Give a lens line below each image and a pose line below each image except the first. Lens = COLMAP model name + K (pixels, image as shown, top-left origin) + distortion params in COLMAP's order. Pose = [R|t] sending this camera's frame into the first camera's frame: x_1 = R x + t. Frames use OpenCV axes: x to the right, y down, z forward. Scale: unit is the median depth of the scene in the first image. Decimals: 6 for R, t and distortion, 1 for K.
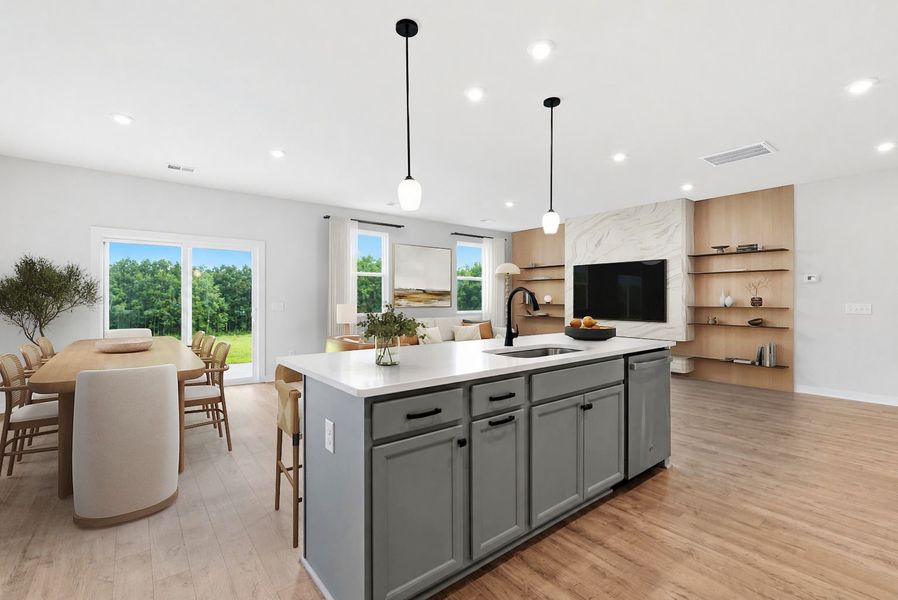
lens RADIAL K [[402.0, 0, 440.6], [0, 402.0, 299.8], [0, 0, 1]] dist [-0.007053, 0.004976]
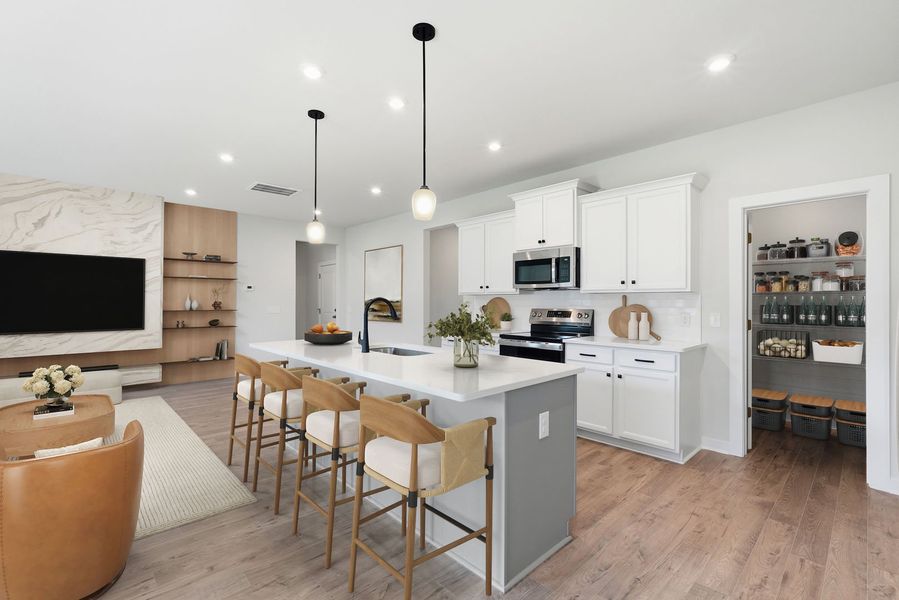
lens RADIAL K [[402.4, 0, 457.0], [0, 402.4, 296.2], [0, 0, 1]] dist [-0.007053, 0.004976]
pose [[-0.024168, 0.014922, 0.999597, -0.371135], [-0.004280, 0.999878, -0.015030, -0.006520], [-0.999699, -0.004642, -0.024101, 0.321244]]
